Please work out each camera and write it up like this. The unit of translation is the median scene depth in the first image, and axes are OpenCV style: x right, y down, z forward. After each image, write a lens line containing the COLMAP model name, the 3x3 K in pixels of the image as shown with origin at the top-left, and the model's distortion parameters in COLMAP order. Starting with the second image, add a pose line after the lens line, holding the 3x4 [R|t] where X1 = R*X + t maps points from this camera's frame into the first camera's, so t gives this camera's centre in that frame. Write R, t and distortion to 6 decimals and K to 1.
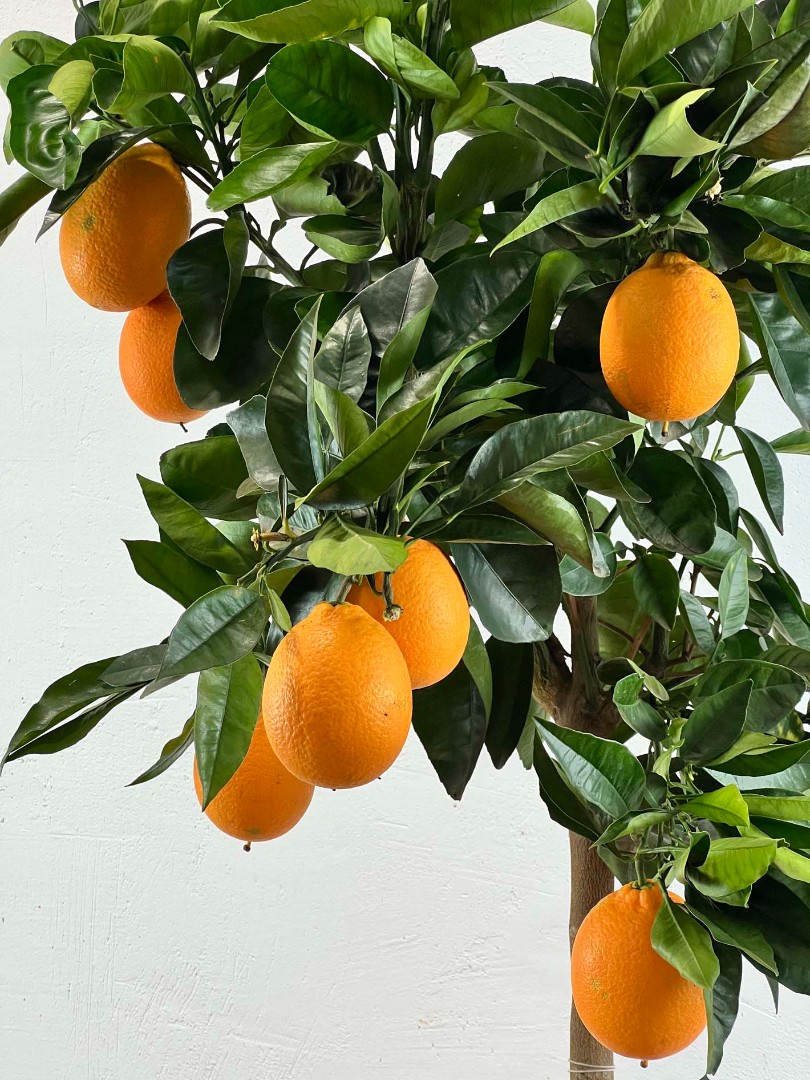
lens RADIAL K [[2458.1, 0, 405.0], [0, 2458.1, 540.0], [0, 0, 1]] dist [-0.310966, 7.179189]
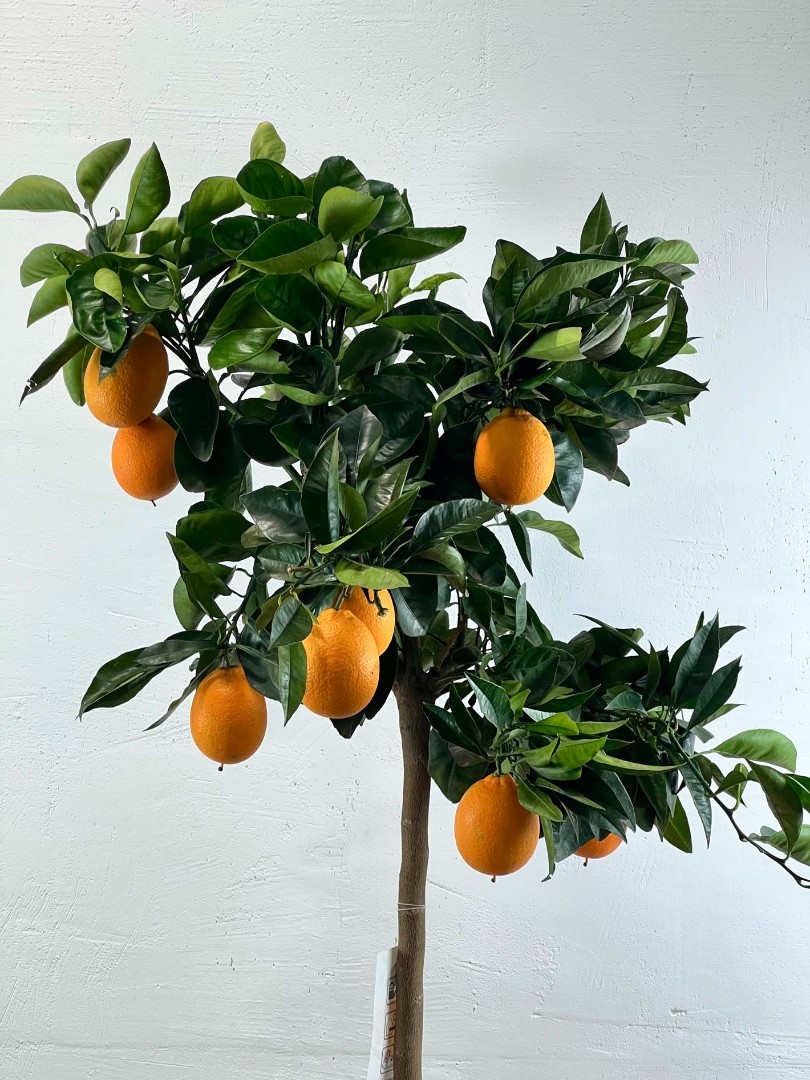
lens RADIAL K [[2458.1, 0, 405.0], [0, 2458.1, 540.0], [0, 0, 1]] dist [-0.310966, 7.179189]
pose [[0.957055, 0.015700, 0.289482, -0.460765], [-0.005695, 0.999358, -0.035371, 0.036765], [-0.289852, 0.032203, 0.956530, -0.622951]]
